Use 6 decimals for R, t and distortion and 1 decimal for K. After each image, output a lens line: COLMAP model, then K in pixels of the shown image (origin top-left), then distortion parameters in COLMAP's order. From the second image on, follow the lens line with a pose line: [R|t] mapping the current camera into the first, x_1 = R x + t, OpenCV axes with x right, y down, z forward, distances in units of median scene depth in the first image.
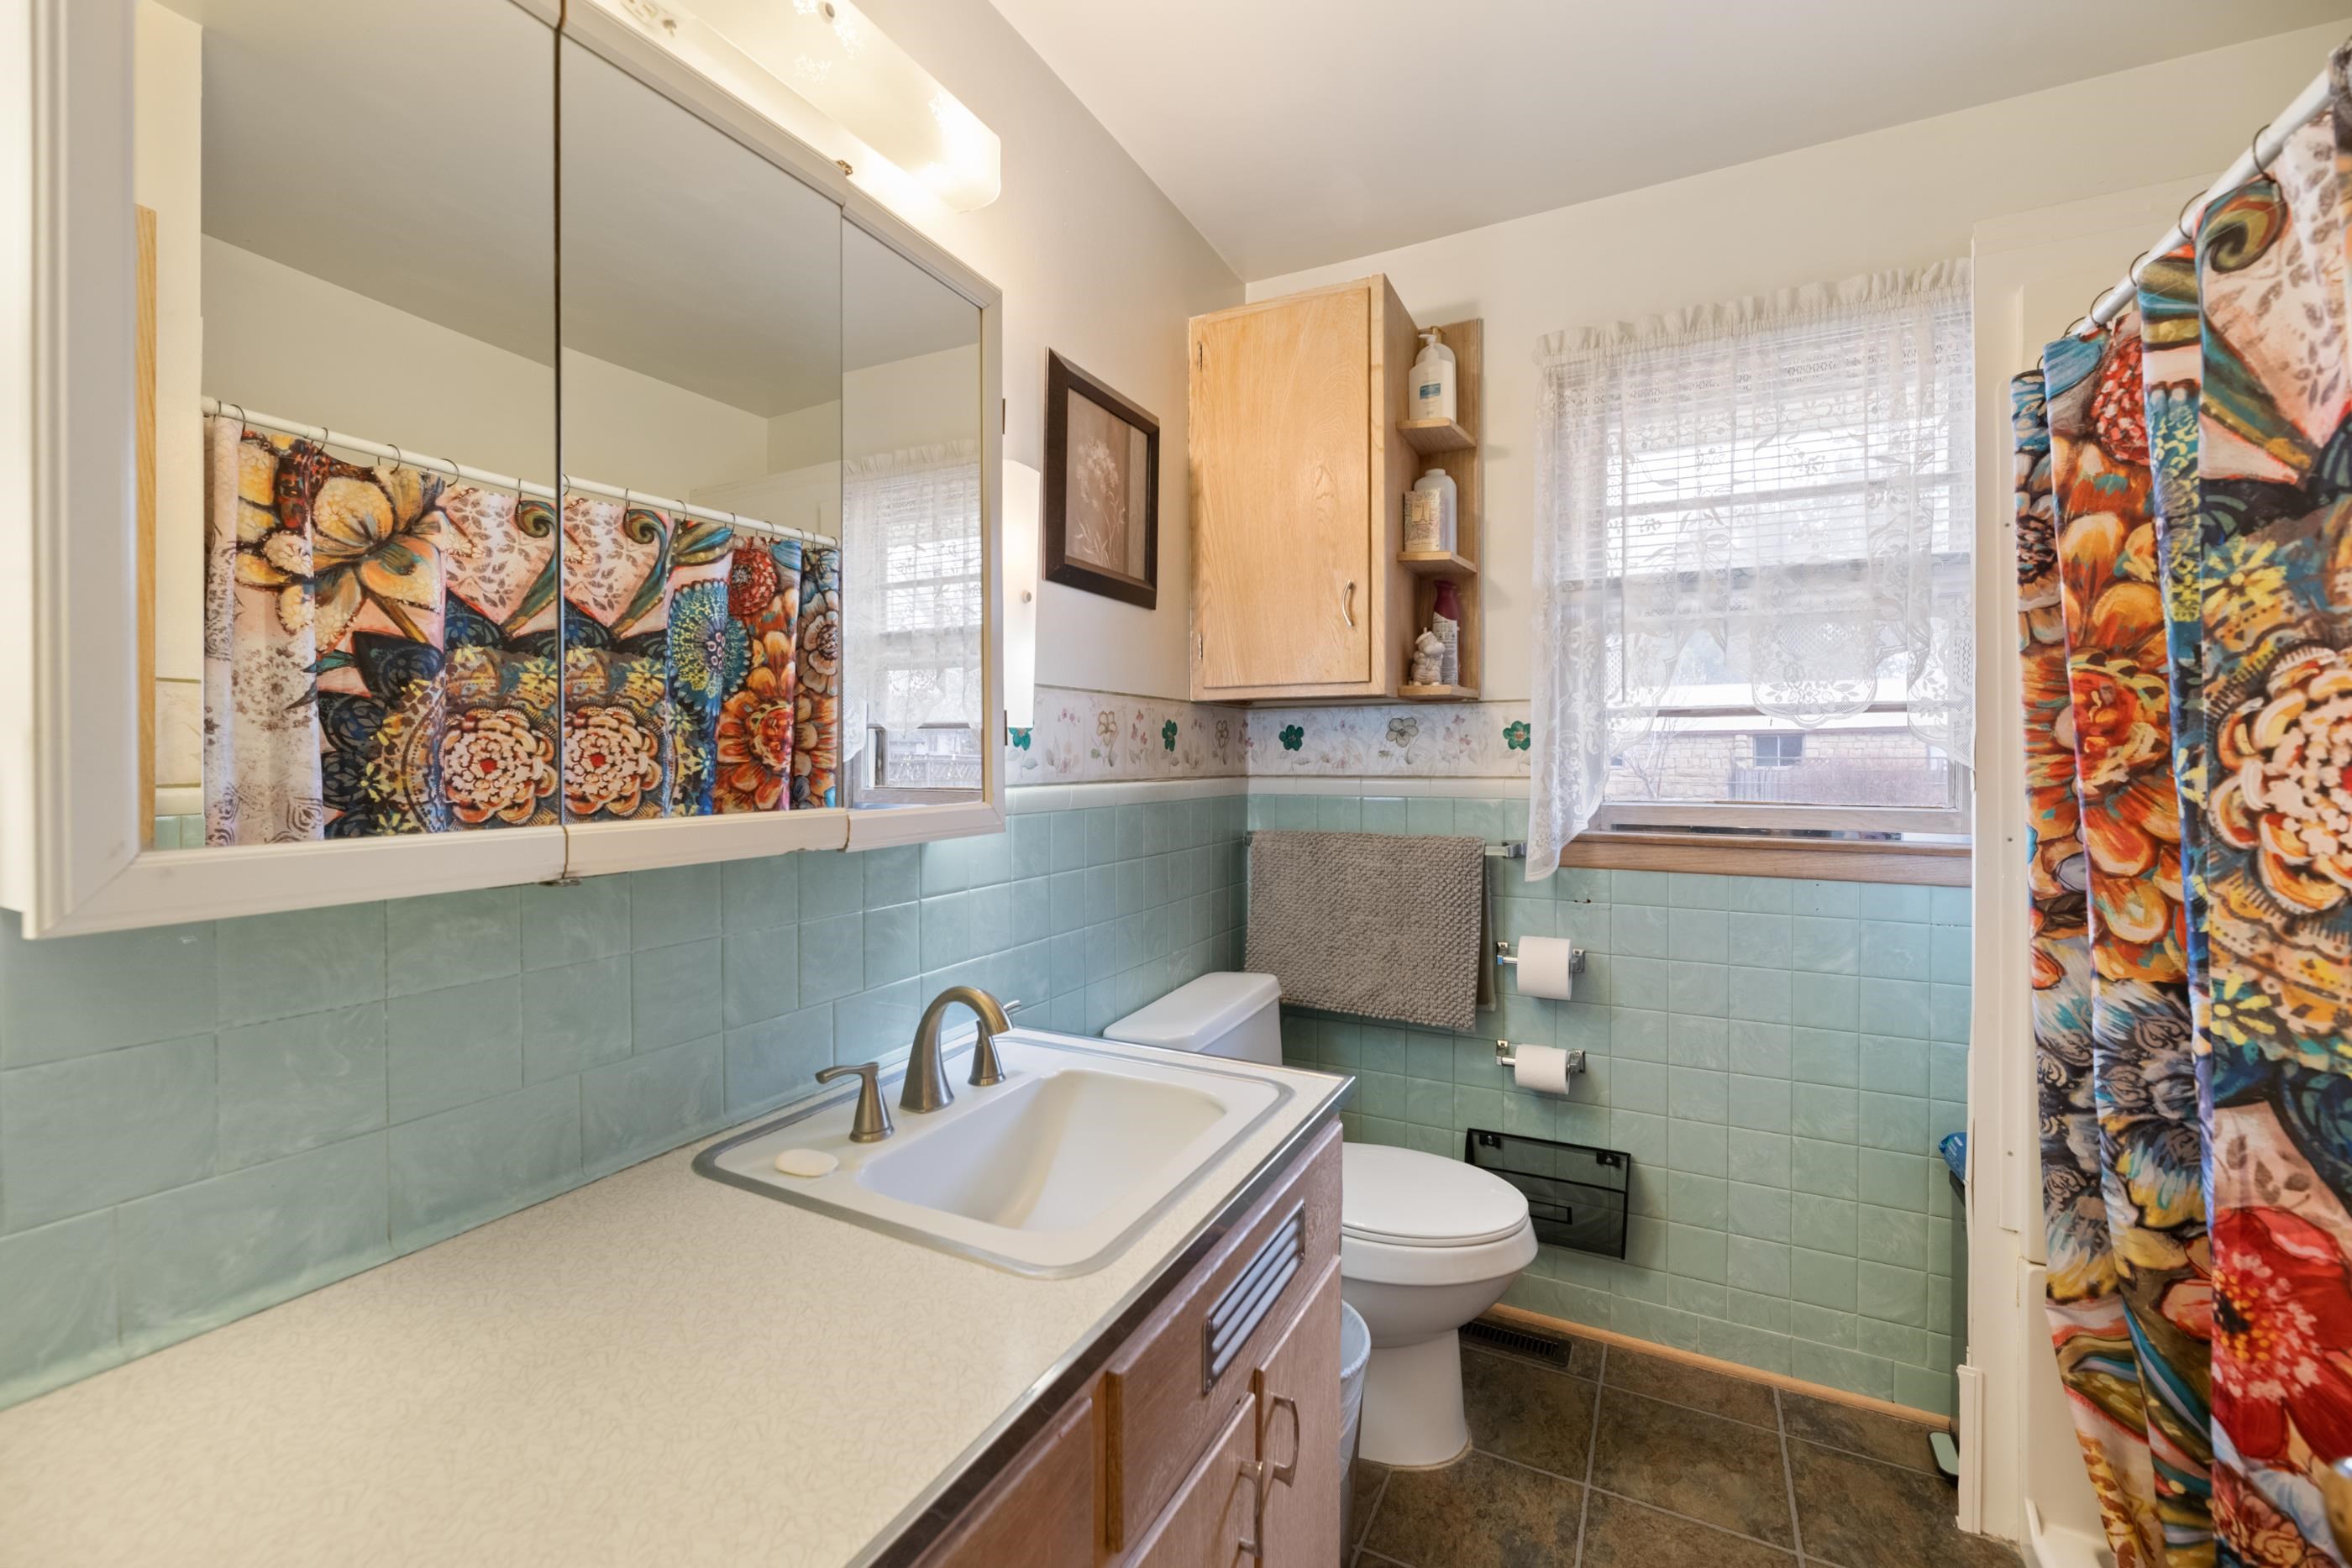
lens RADIAL K [[964.4, 0, 1168.1], [0, 964.4, 767.2], [0, 0, 1]] dist [-0.000564, -0.003497]
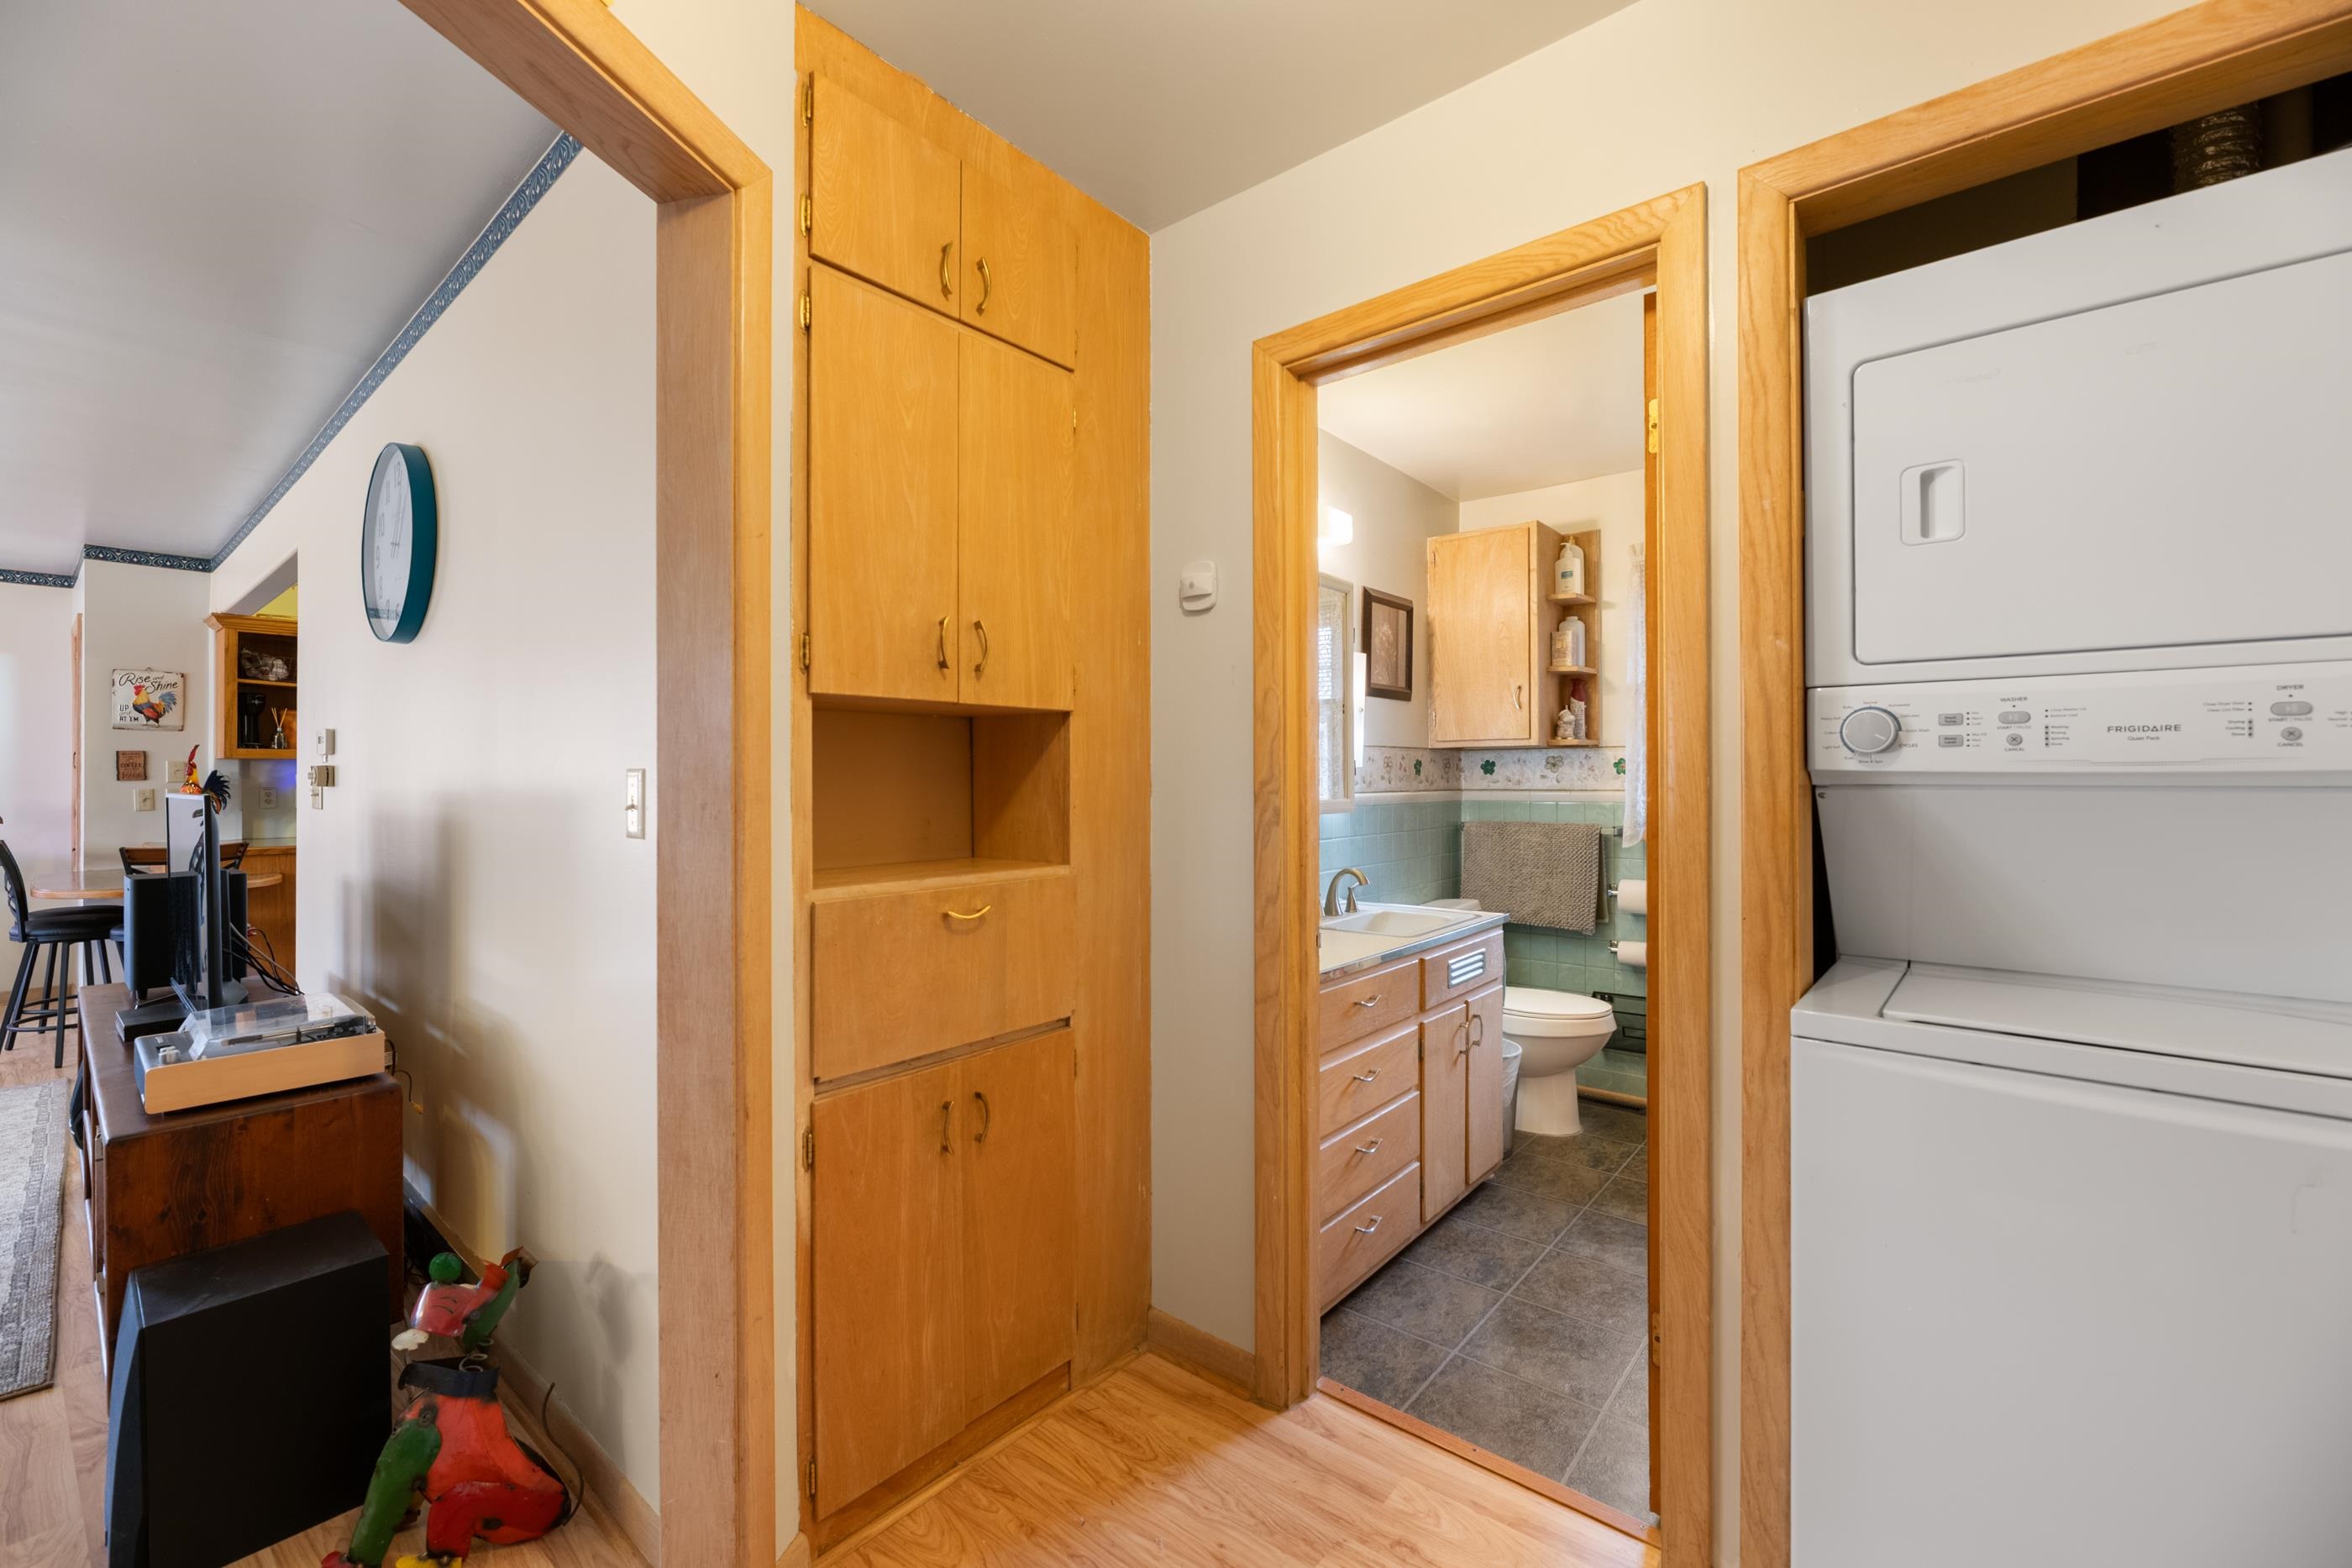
lens RADIAL K [[967.2, 0, 1163.3], [0, 967.2, 775.3], [0, 0, 1]] dist [-0.002254, -0.000665]
pose [[0.976768, -0.000956, -0.214299, -0.076885], [-0.001337, 0.999943, -0.010553, 0.002536], [0.214297, 0.010595, 0.976711, -0.910671]]
